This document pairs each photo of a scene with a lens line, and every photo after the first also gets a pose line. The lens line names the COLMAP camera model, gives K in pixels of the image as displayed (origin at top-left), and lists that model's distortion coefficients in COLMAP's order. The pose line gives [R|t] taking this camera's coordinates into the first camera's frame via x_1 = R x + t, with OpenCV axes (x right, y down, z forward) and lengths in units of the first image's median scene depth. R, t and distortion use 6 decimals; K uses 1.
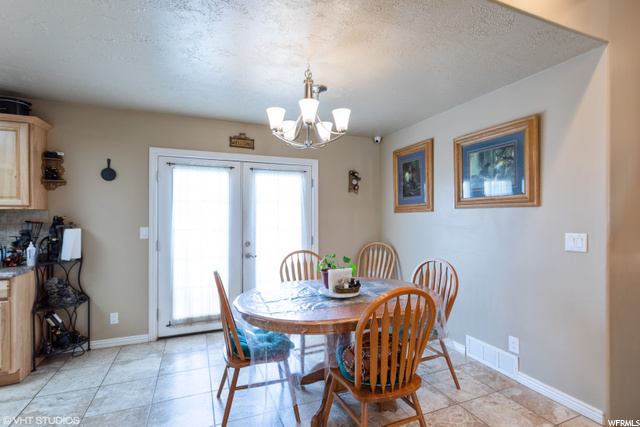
lens RADIAL K [[303.2, 0, 317.6], [0, 303.2, 216.4], [0, 0, 1]] dist [-0.001011, 0.001026]
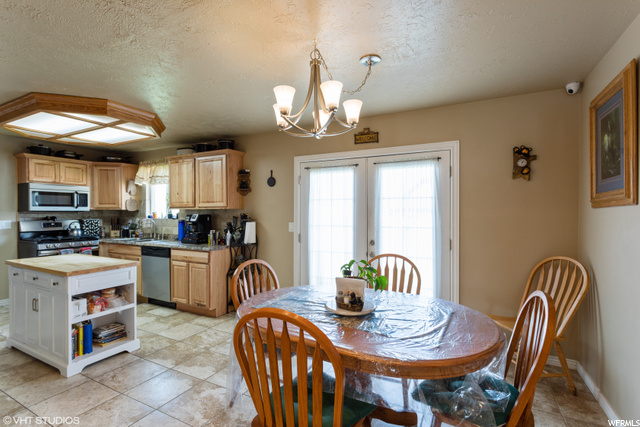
lens RADIAL K [[303.2, 0, 316.2], [0, 303.2, 214.8], [0, 0, 1]] dist [-0.001011, 0.001026]
pose [[0.645049, 0.004325, -0.764129, 0.468782], [-0.002646, 0.999991, 0.003427, 0.000386], [0.764137, -0.000188, 0.645054, 0.302639]]
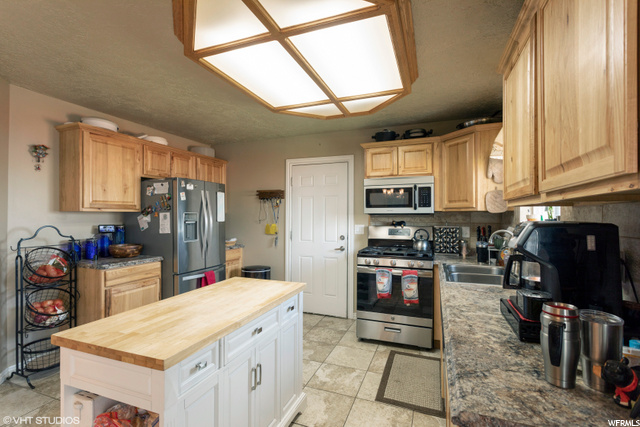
lens RADIAL K [[303.2, 0, 320.0], [0, 303.2, 216.6], [0, 0, 1]] dist [-0.001011, 0.001026]
pose [[-0.681831, 0.000820, -0.731509, -0.537124], [-0.004287, 0.999978, 0.005116, -0.003815], [0.731497, 0.006624, -0.681812, 0.859234]]
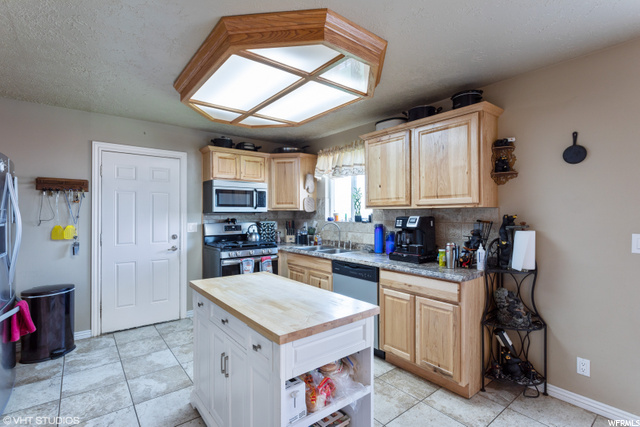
lens RADIAL K [[303.2, 0, 313.4], [0, 303.2, 214.5], [0, 0, 1]] dist [-0.001011, 0.001026]
pose [[0.271396, -0.000479, -0.962468, -0.193941], [-0.002853, 0.999995, -0.001302, 0.000702], [0.962464, 0.003099, 0.271393, 0.250003]]
